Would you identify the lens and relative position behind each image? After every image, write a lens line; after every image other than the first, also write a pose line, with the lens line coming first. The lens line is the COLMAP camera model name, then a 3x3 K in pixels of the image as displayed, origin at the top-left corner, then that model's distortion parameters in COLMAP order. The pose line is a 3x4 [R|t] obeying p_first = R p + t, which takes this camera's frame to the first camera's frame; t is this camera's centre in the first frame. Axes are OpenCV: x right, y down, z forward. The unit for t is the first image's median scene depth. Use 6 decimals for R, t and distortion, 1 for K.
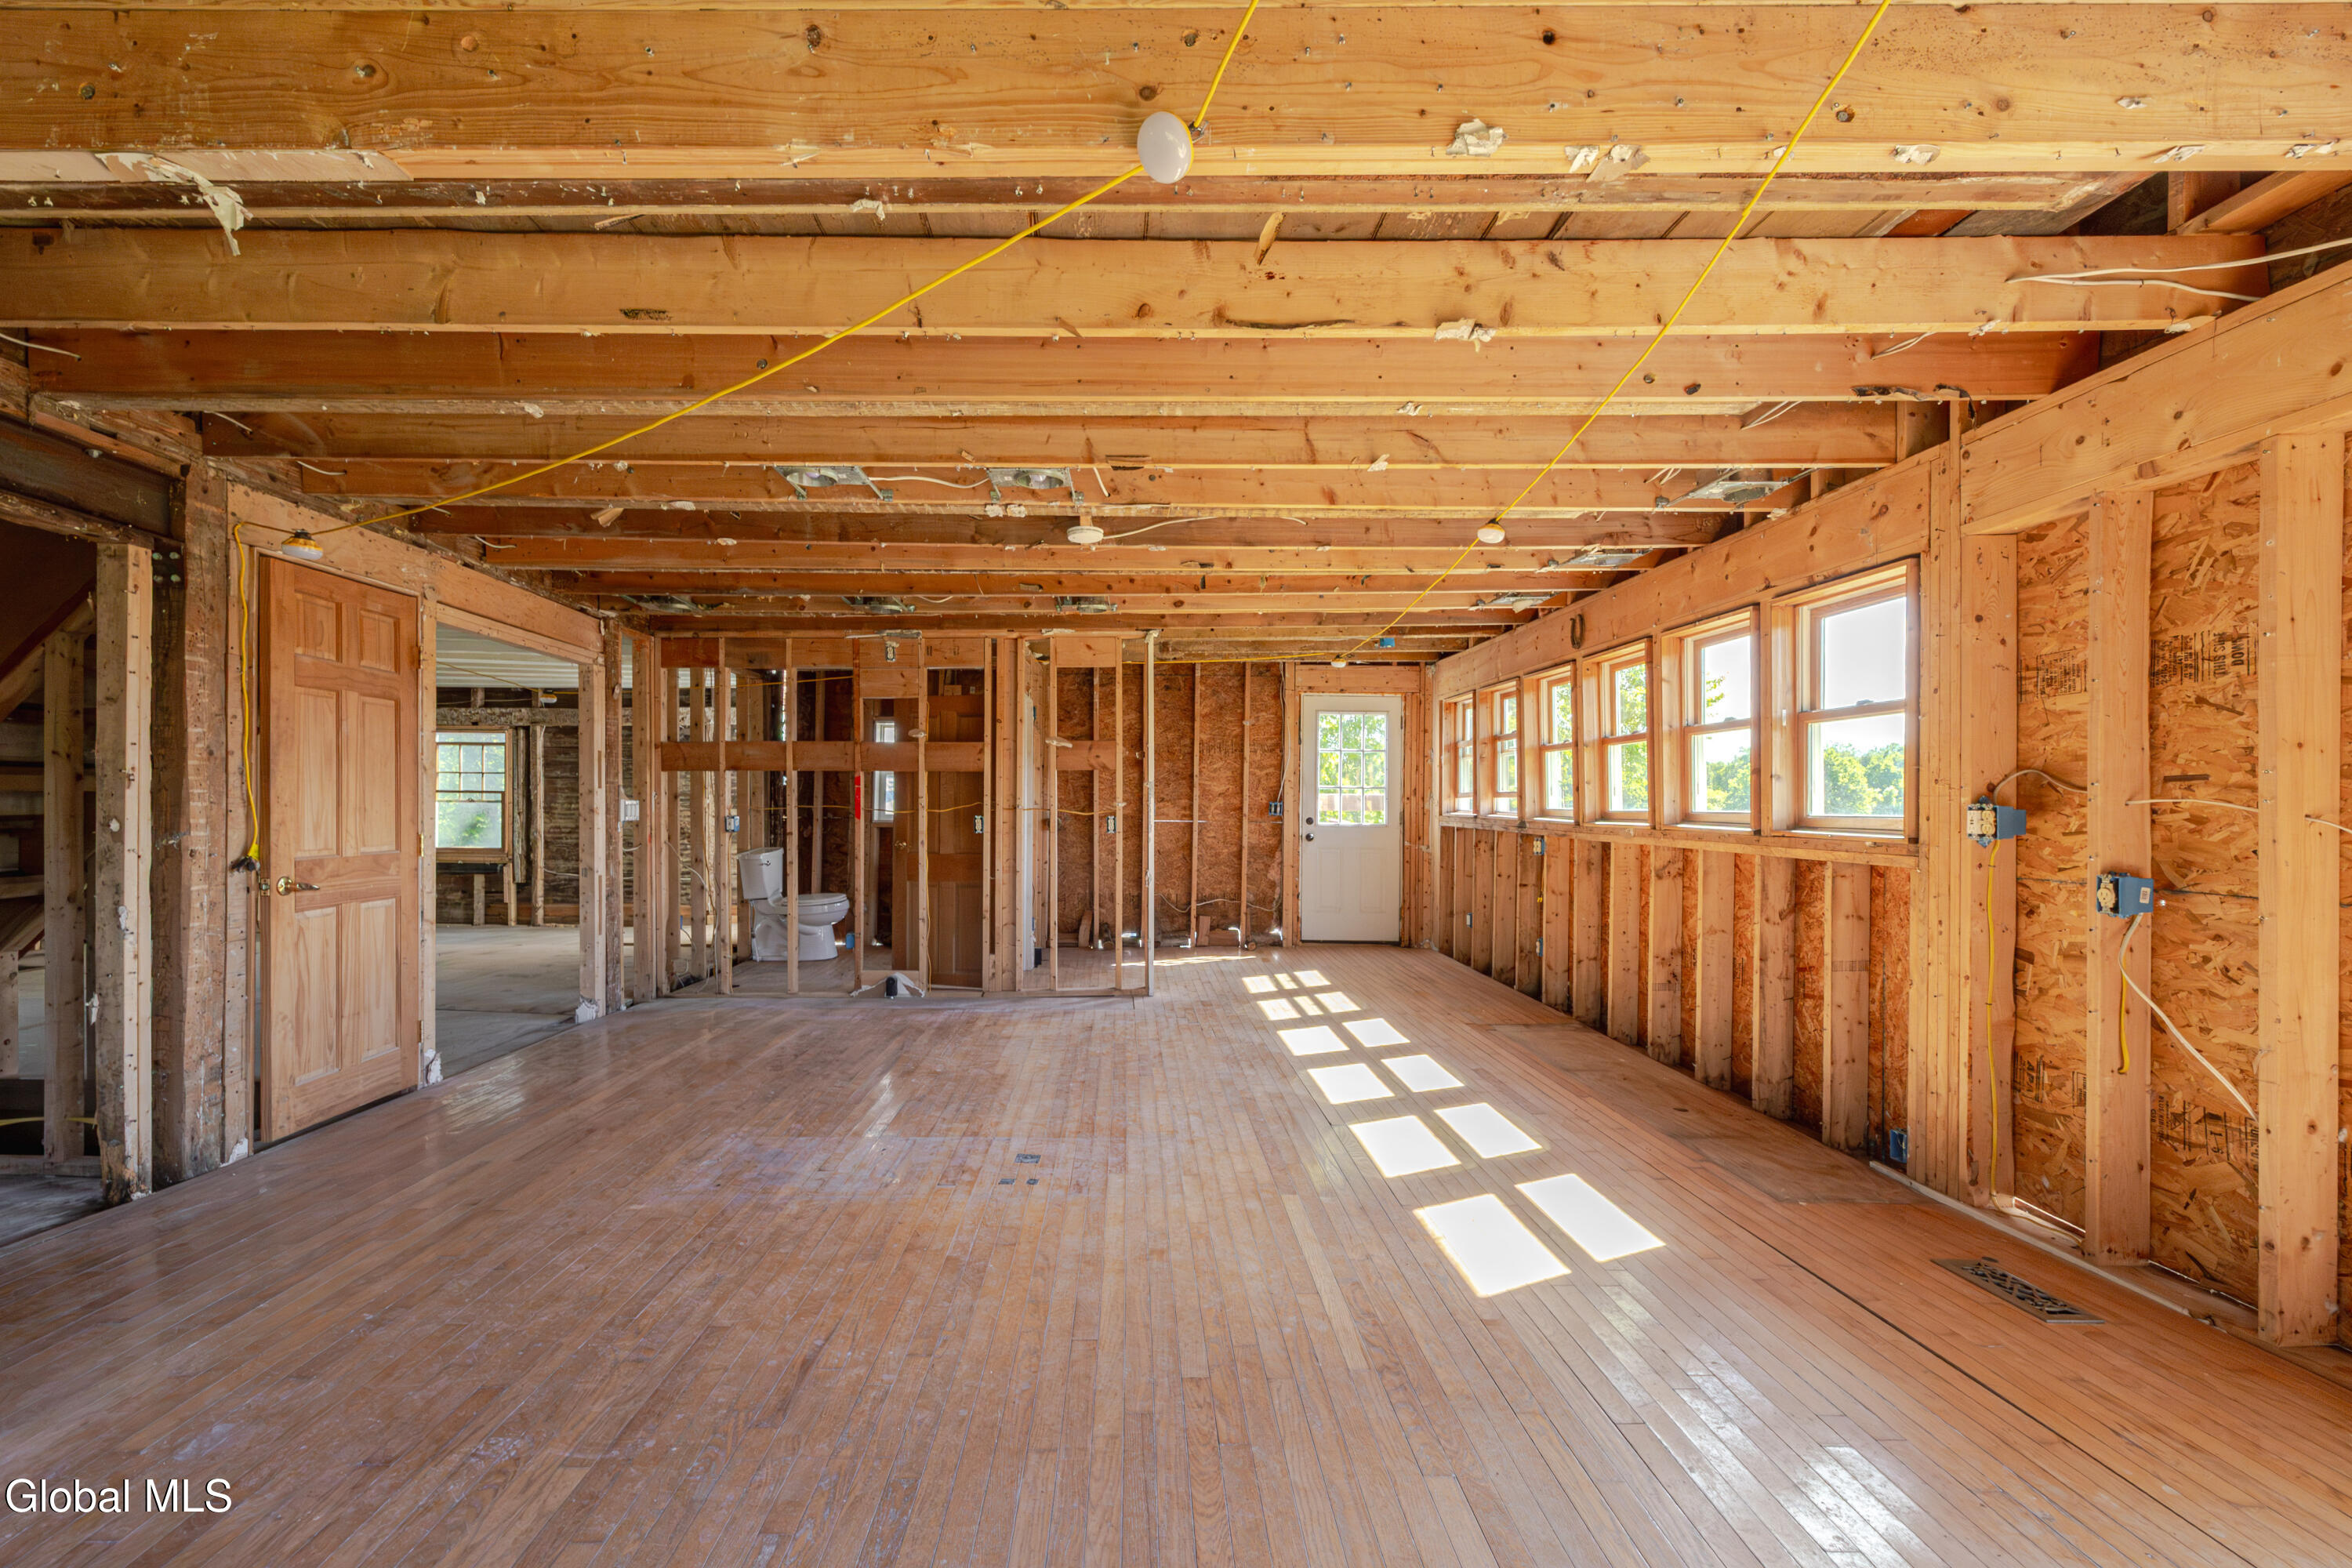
lens RADIAL K [[1033.5, 0, 1247.9], [0, 1033.5, 816.5], [0, 0, 1]] dist [0.001848, -0.000249]
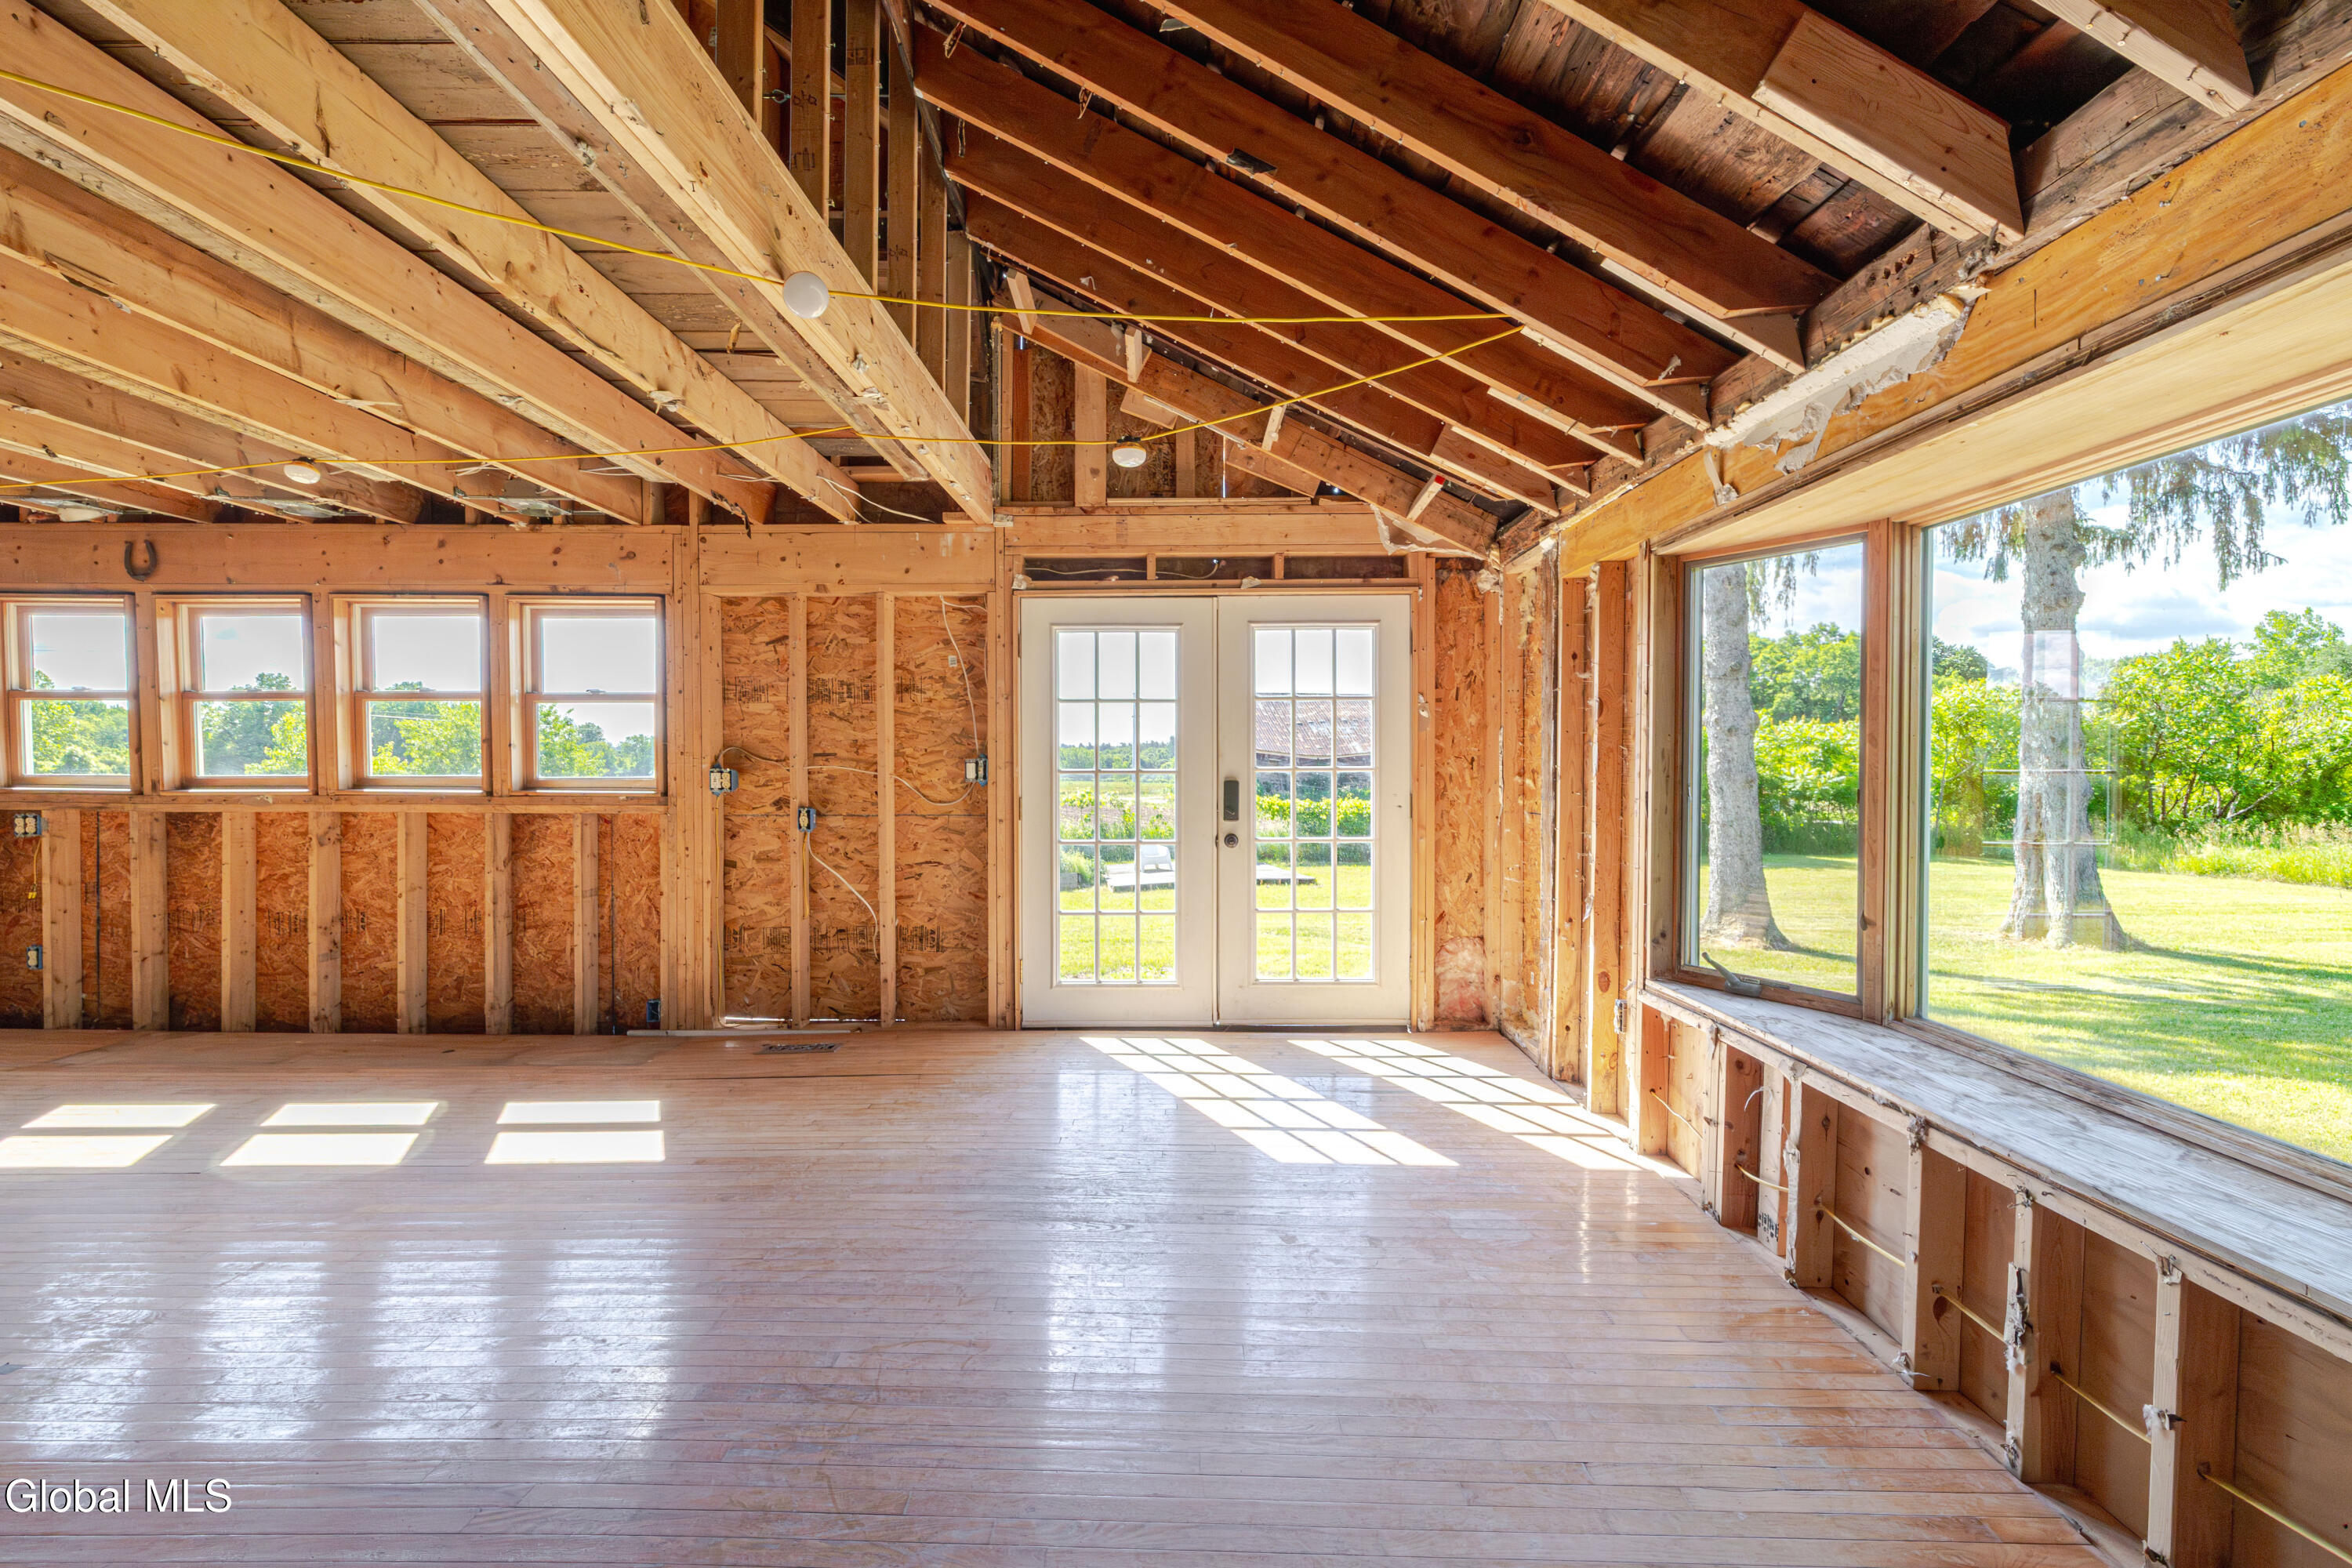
lens RADIAL K [[1080.8, 0, 1145.5], [0, 1080.8, 785.1], [0, 0, 1]] dist [-0.015506, 0.001741]
pose [[0.040813, -0.017298, 0.999017, -0.836142], [0.011358, 0.999794, 0.016848, -0.007227], [-0.999102, 0.010659, 0.041001, 0.275193]]
